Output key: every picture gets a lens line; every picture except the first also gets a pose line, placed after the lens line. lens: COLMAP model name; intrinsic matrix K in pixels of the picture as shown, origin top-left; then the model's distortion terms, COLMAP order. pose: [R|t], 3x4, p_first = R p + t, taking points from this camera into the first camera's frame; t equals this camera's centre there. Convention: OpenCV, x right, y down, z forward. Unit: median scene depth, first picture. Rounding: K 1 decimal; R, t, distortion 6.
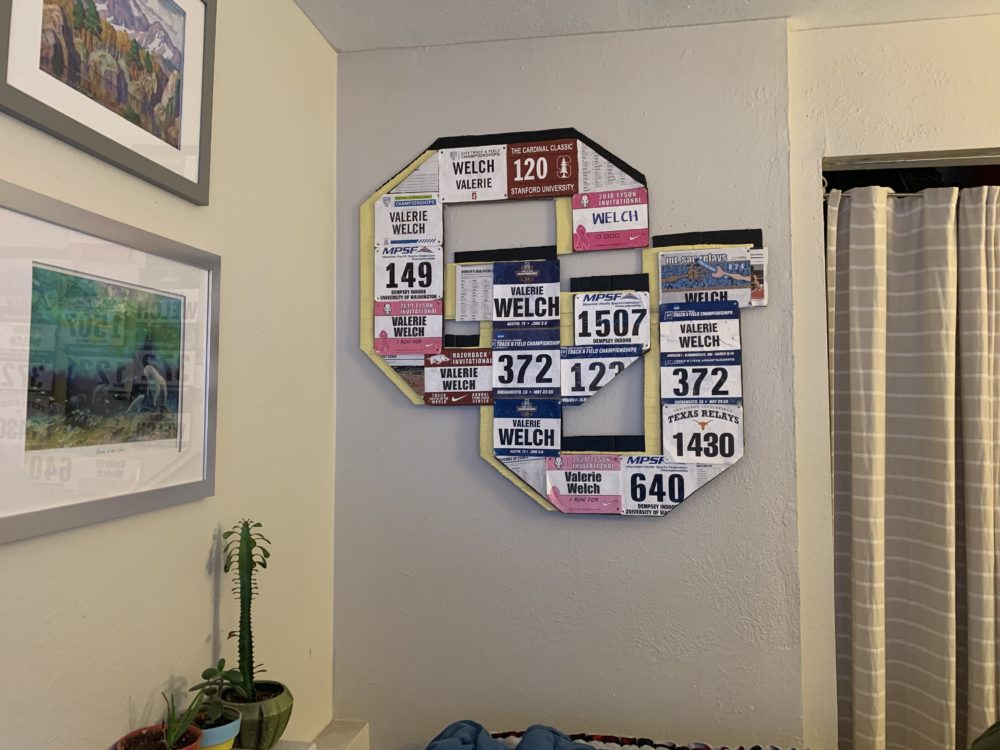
lens RADIAL K [[753.5, 0, 493.6], [0, 753.5, 369.1], [0, 0, 1]] dist [0.024913, -0.008897]
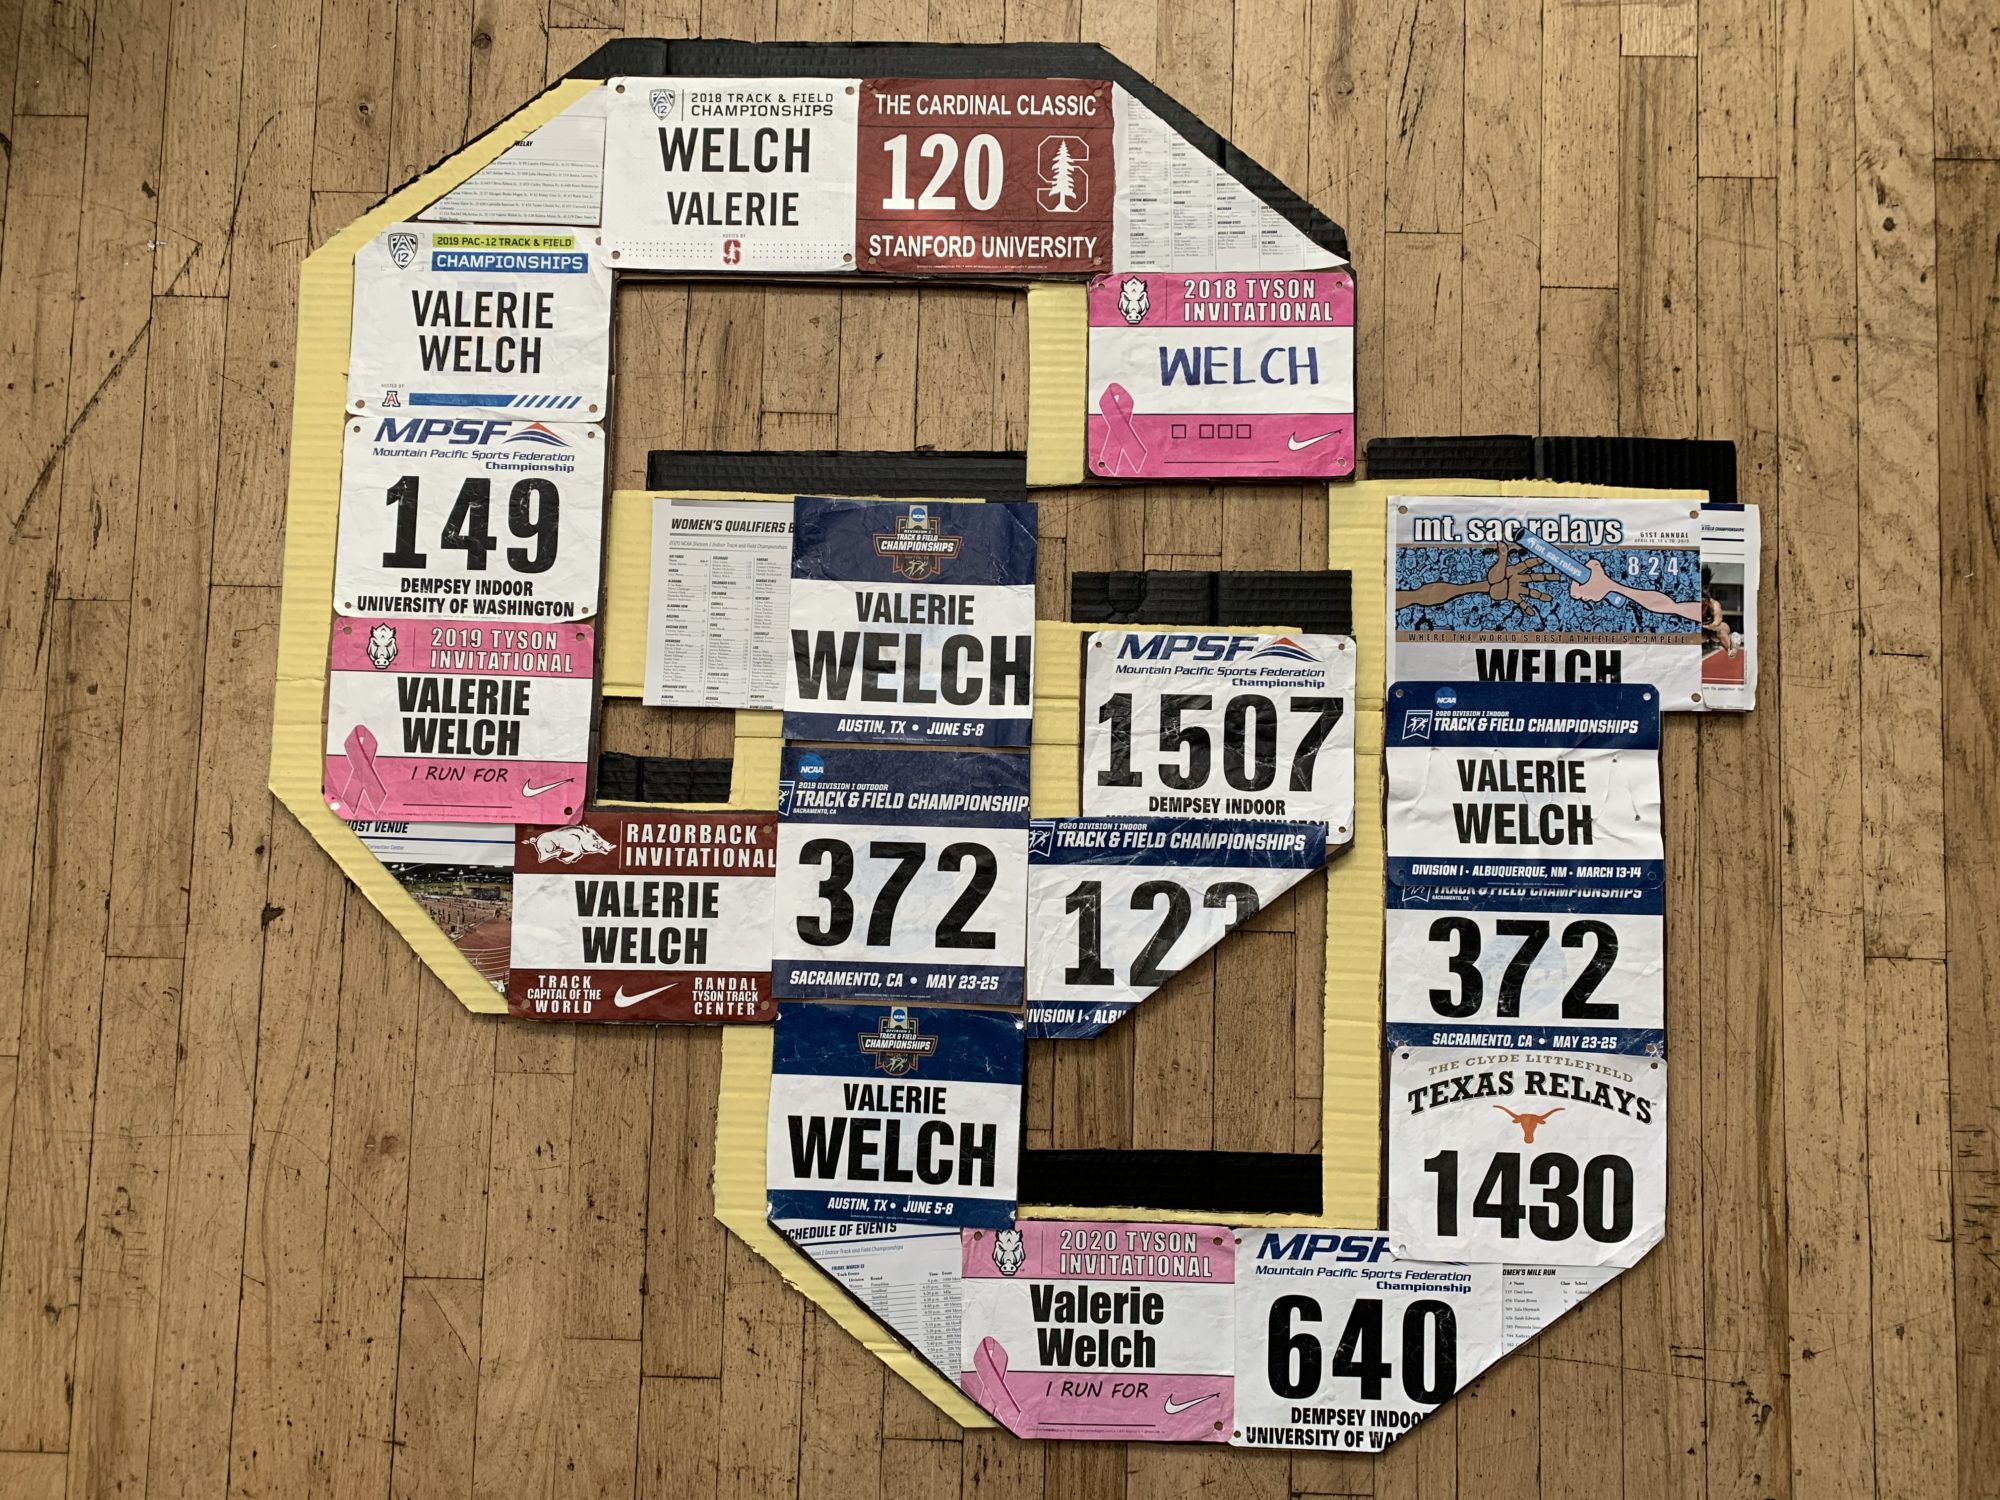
lens RADIAL K [[1507.0, 0, 995.6], [0, 1507.0, 751.7], [0, 0, 1]] dist [0.024913, -0.008897]
pose [[0.985320, 0.042714, 0.165290, -0.015130], [-0.040584, 0.999044, -0.016245, -0.044807], [-0.165826, 0.009299, 0.986111, 0.461360]]
